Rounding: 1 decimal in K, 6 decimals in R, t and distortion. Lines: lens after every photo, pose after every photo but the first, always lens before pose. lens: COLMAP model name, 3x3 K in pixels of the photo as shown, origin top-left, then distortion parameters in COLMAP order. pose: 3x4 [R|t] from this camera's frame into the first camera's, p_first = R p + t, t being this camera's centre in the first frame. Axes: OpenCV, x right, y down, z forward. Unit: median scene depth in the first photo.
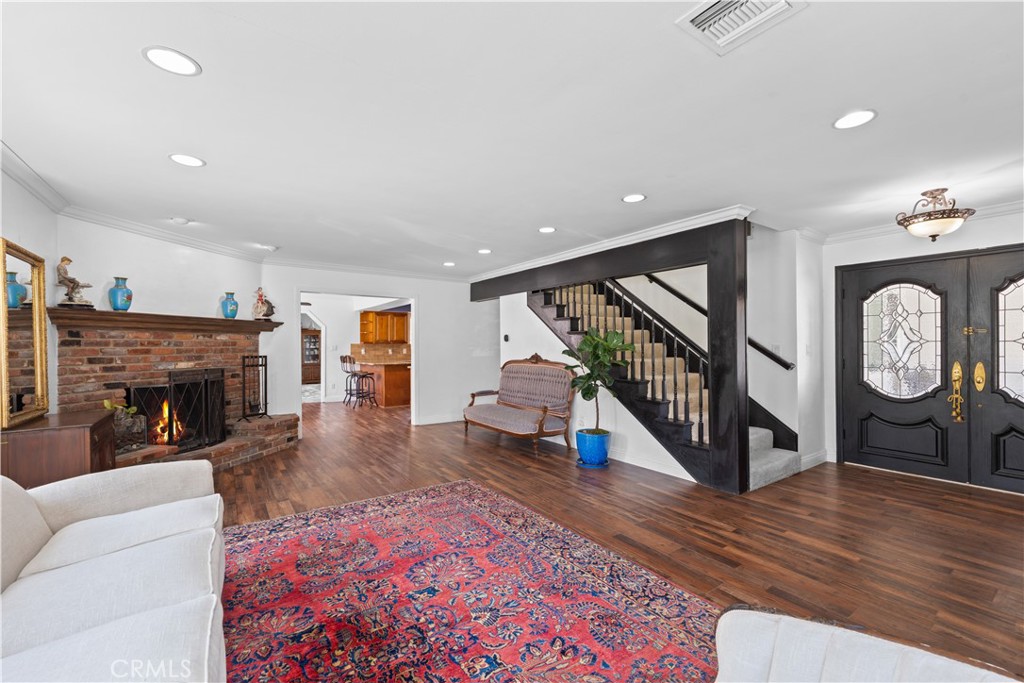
lens RADIAL K [[412.5, 0, 510.2], [0, 412.5, 343.7], [0, 0, 1]] dist [-0.001782, -0.000422]
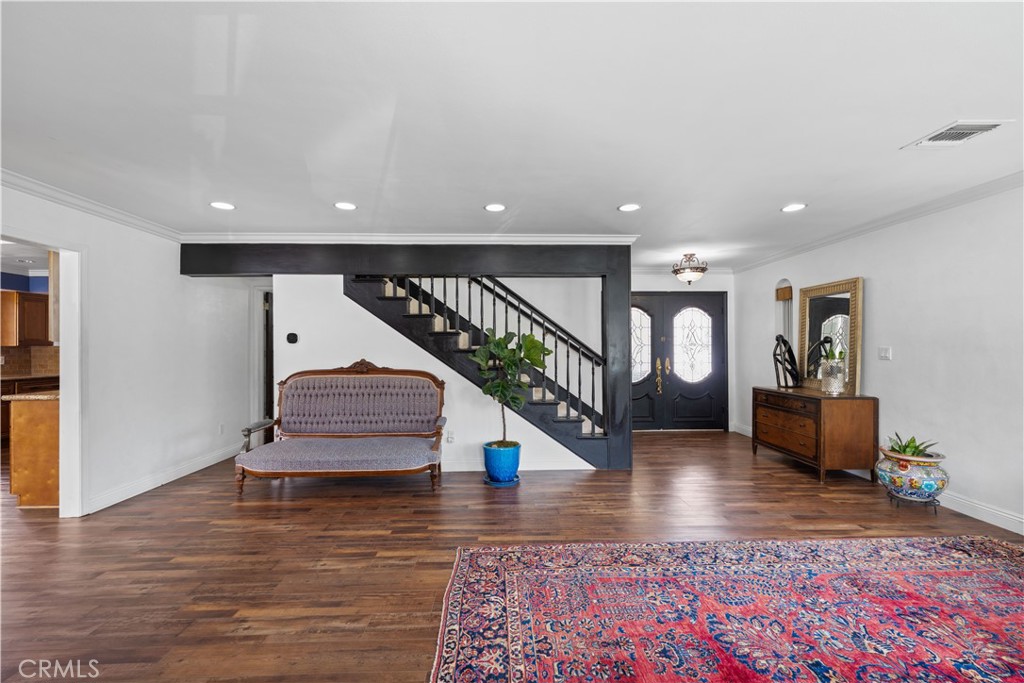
lens RADIAL K [[413.6, 0, 502.3], [0, 413.6, 346.9], [0, 0, 1]] dist [0.000192, -0.000008]
pose [[0.558614, 0.000588, 0.829428, -0.554372], [-0.000219, 1.000000, -0.000561, 0.001057], [-0.829428, 0.000132, 0.558614, 0.506016]]
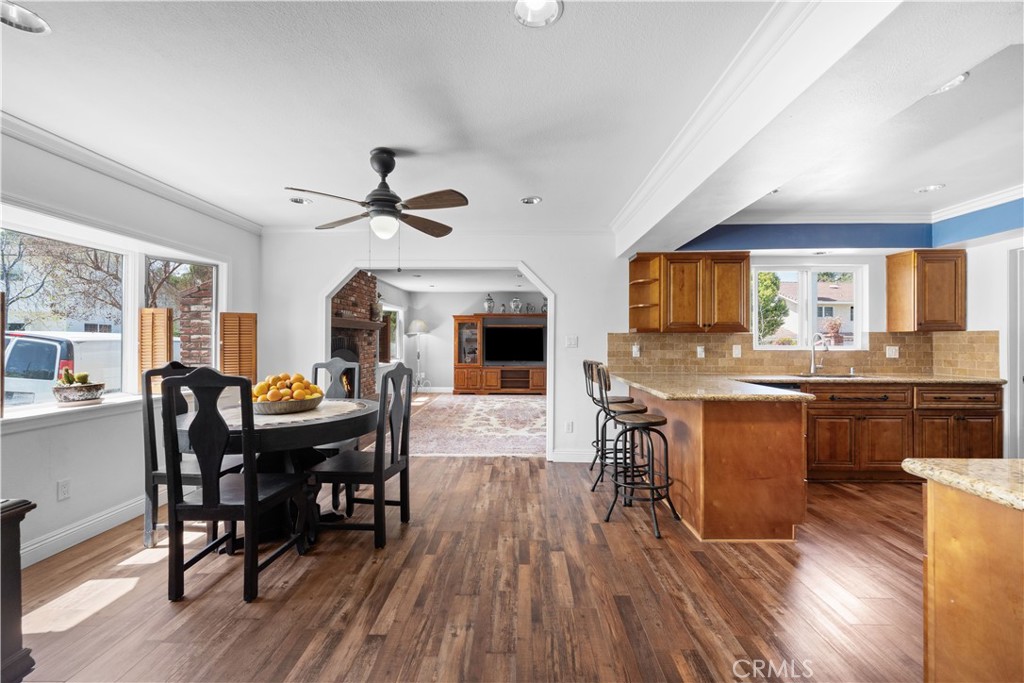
lens RADIAL K [[426.3, 0, 521.2], [0, 426.3, 337.7], [0, 0, 1]] dist [0.008116, -0.000569]
pose [[0.816292, 0.000061, -0.577639, -0.474328], [-0.000671, 0.999999, -0.000844, 0.013599], [0.577639, 0.001076, 0.816292, 1.364282]]
